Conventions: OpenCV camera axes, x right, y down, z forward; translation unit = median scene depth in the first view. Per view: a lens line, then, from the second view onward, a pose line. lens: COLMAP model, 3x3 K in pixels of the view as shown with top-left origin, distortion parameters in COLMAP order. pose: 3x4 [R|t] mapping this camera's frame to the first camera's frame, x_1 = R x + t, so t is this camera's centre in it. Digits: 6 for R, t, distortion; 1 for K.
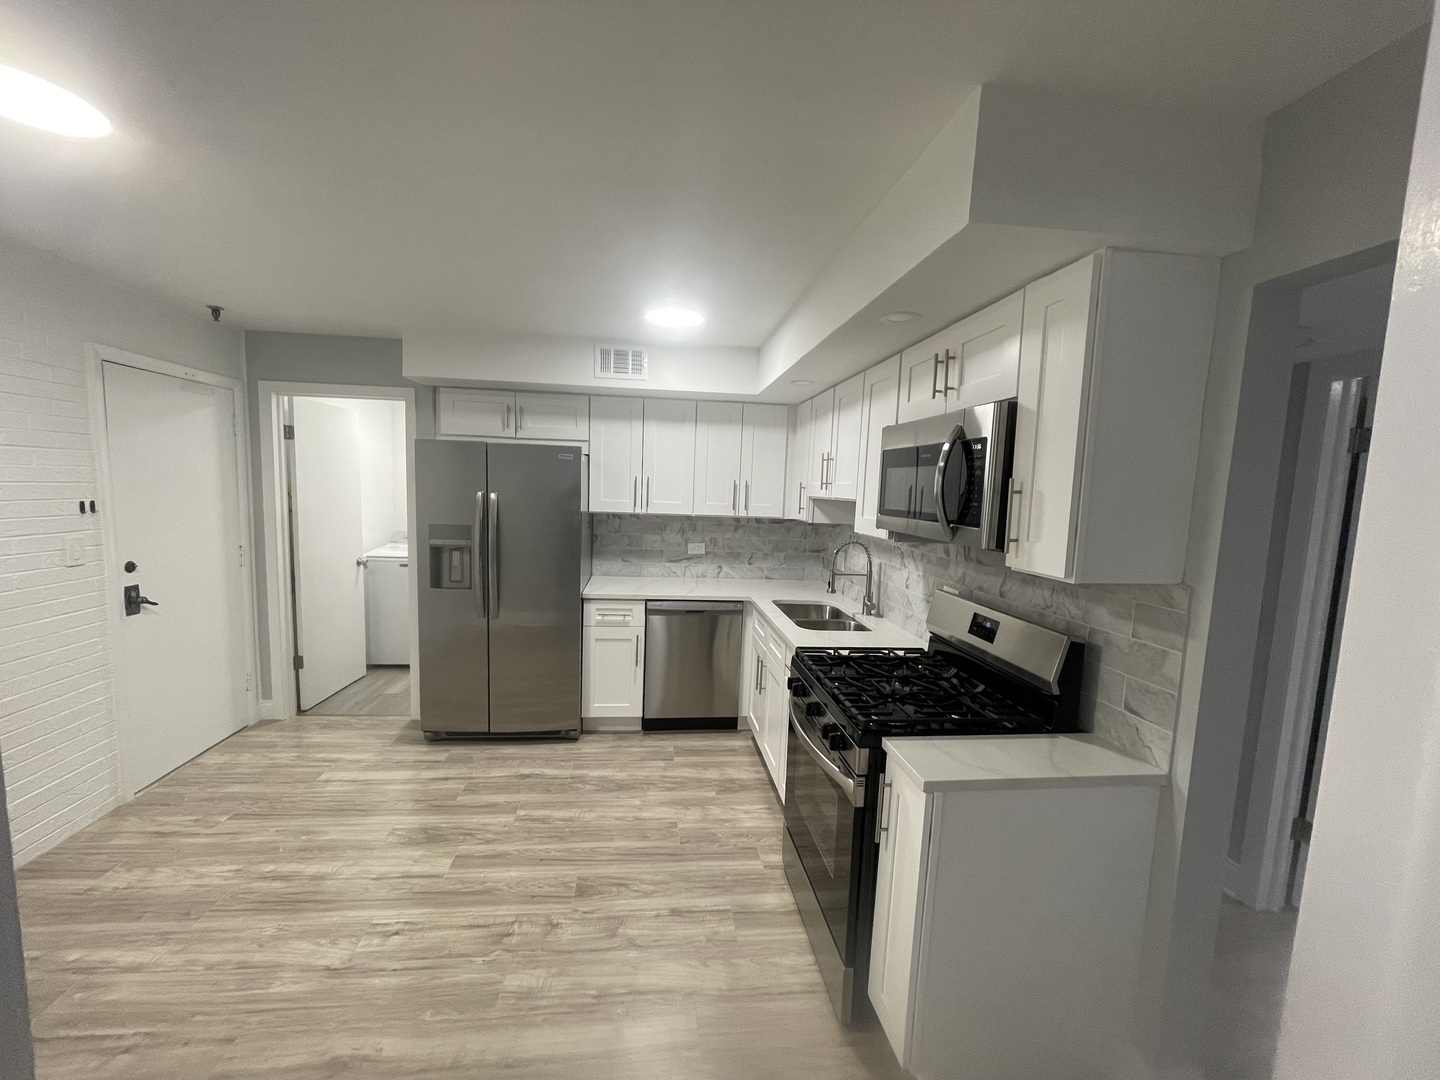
lens RADIAL K [[578.8, 0, 705.9], [0, 578.8, 542.5], [0, 0, 1]] dist [0.000502, -0.000002]
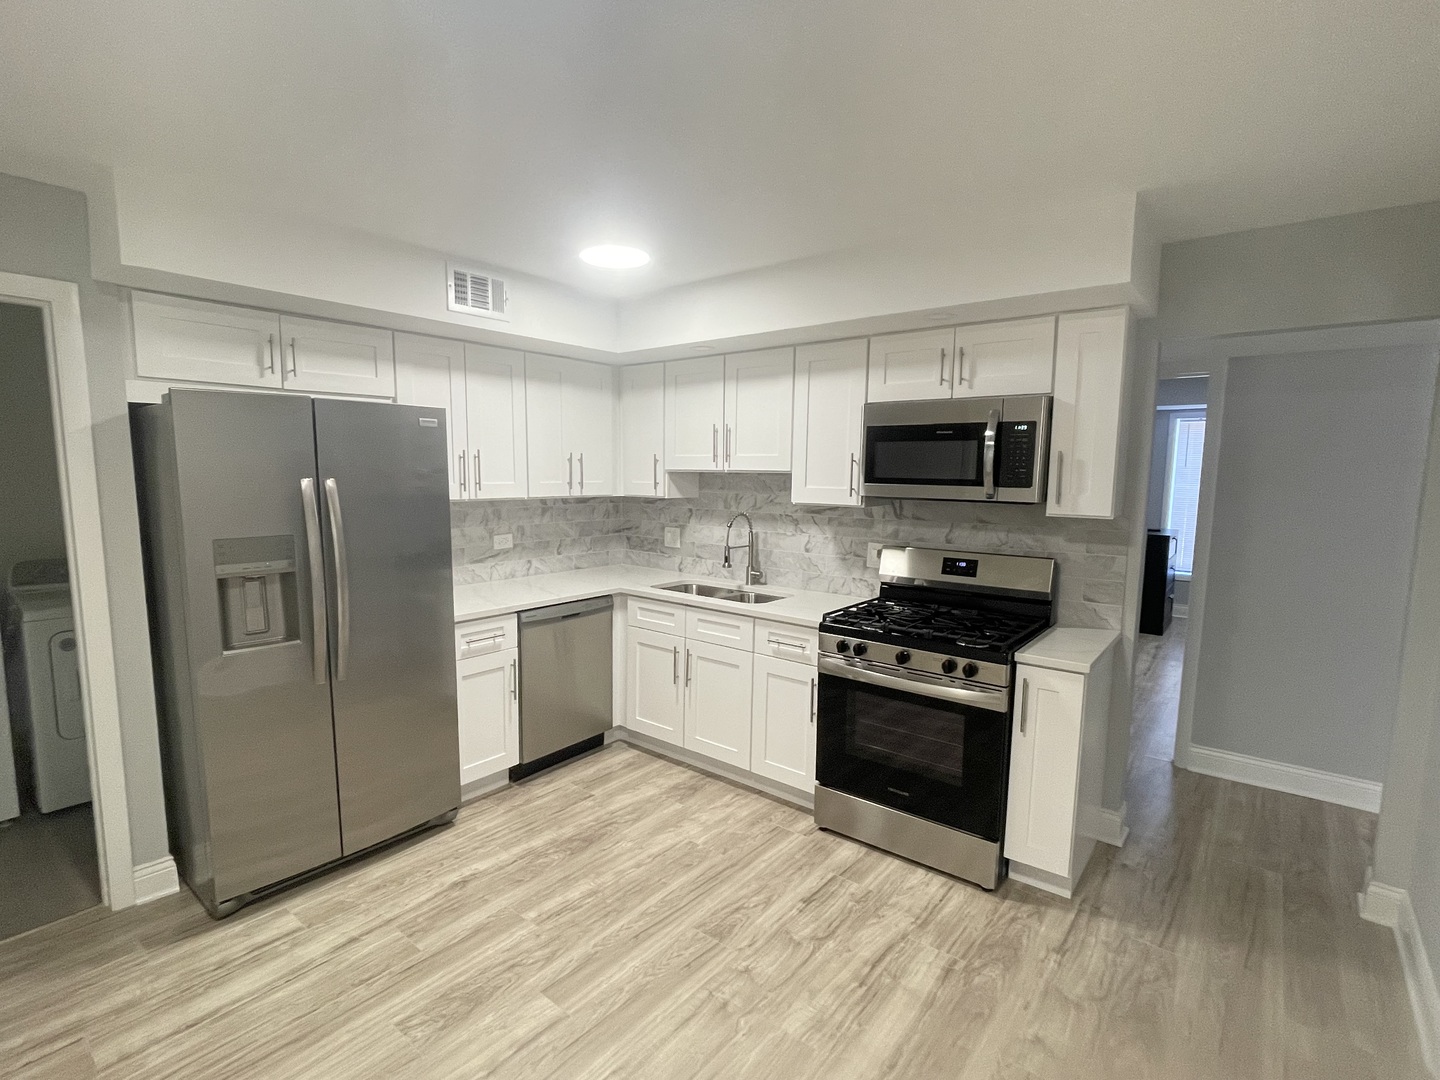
lens RADIAL K [[689.1, 0, 717.6], [0, 689.1, 546.0], [0, 0, 1]] dist [-0.000765, 0.000219]
pose [[0.711864, -0.108212, 0.693930, -0.578015], [0.083778, 0.994087, 0.069076, -0.029940], [-0.697302, 0.008963, 0.716721, 0.172039]]
